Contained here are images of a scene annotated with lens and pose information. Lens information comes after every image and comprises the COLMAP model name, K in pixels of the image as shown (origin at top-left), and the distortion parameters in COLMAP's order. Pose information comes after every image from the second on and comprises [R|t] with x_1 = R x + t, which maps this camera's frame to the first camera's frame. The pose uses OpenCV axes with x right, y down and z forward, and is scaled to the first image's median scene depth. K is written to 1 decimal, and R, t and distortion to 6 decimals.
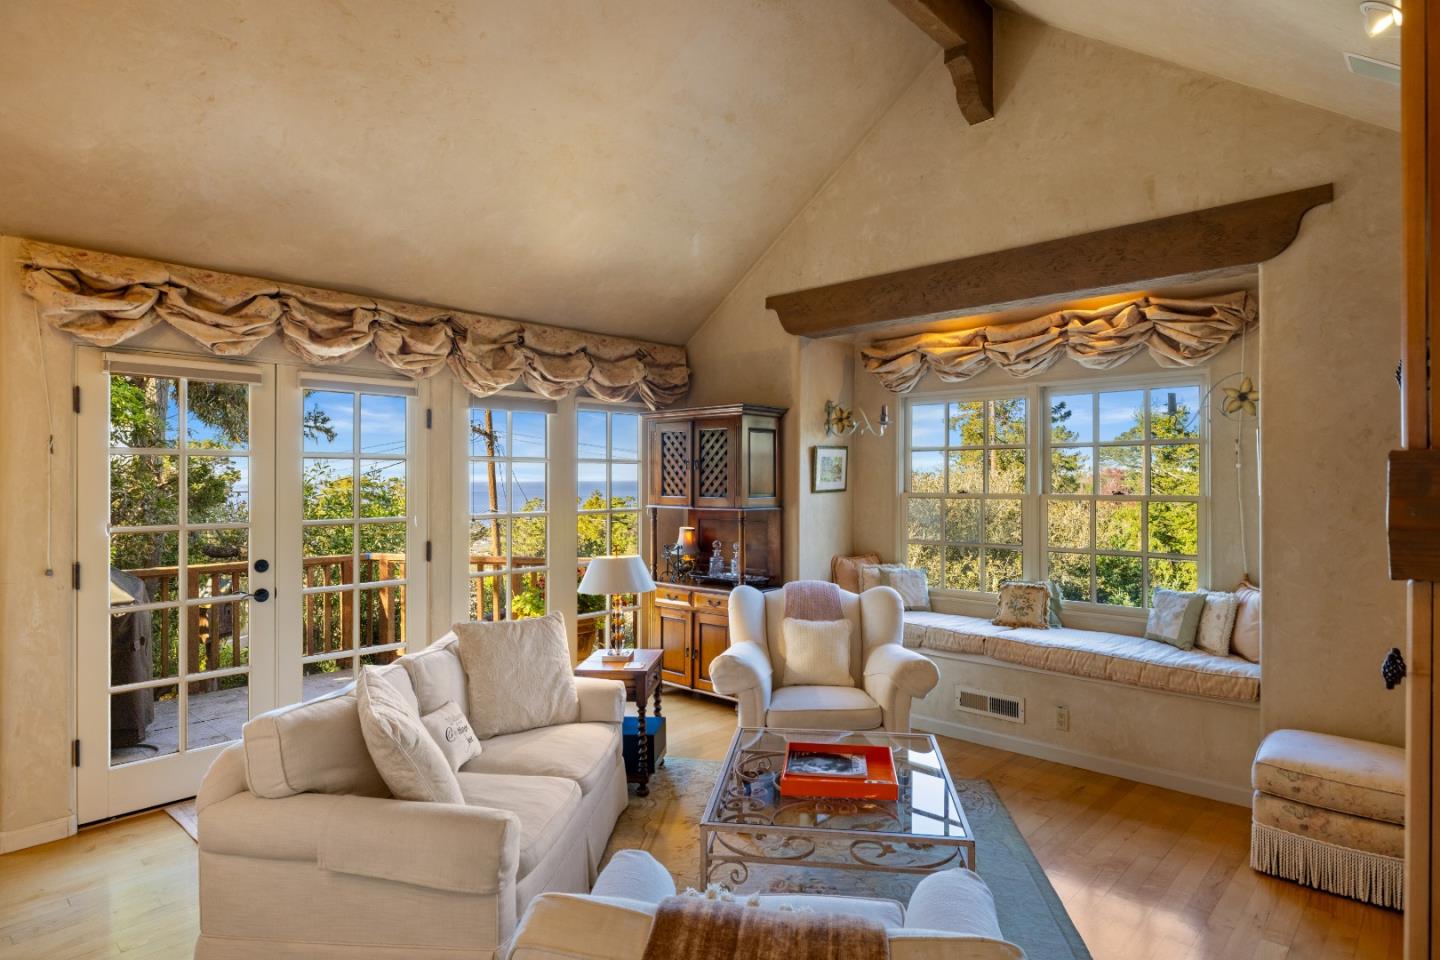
lens RADIAL K [[808.9, 0, 720.6], [0, 808.9, 476.7], [0, 0, 1]] dist [0.002727, -0.001031]
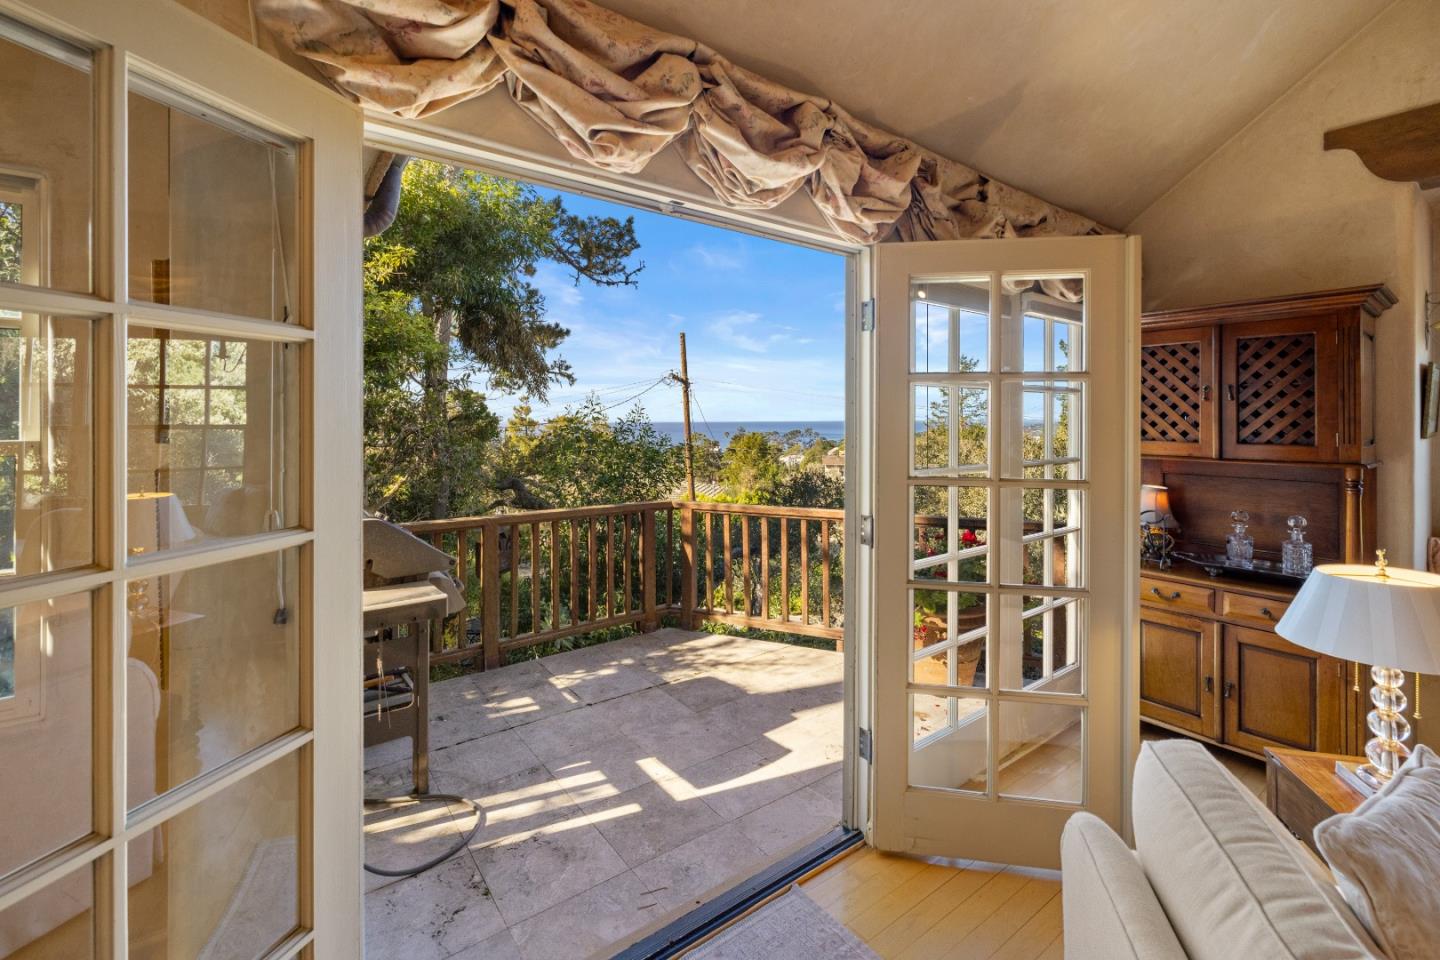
lens RADIAL K [[619.7, 0, 721.6], [0, 619.7, 417.6], [0, 0, 1]] dist [-0.004763, -0.000264]
pose [[0.985060, 0.002554, -0.172192, -0.388790], [-0.002299, 0.999996, 0.001683, 0.005075], [0.172196, -0.001262, 0.985062, 0.517035]]
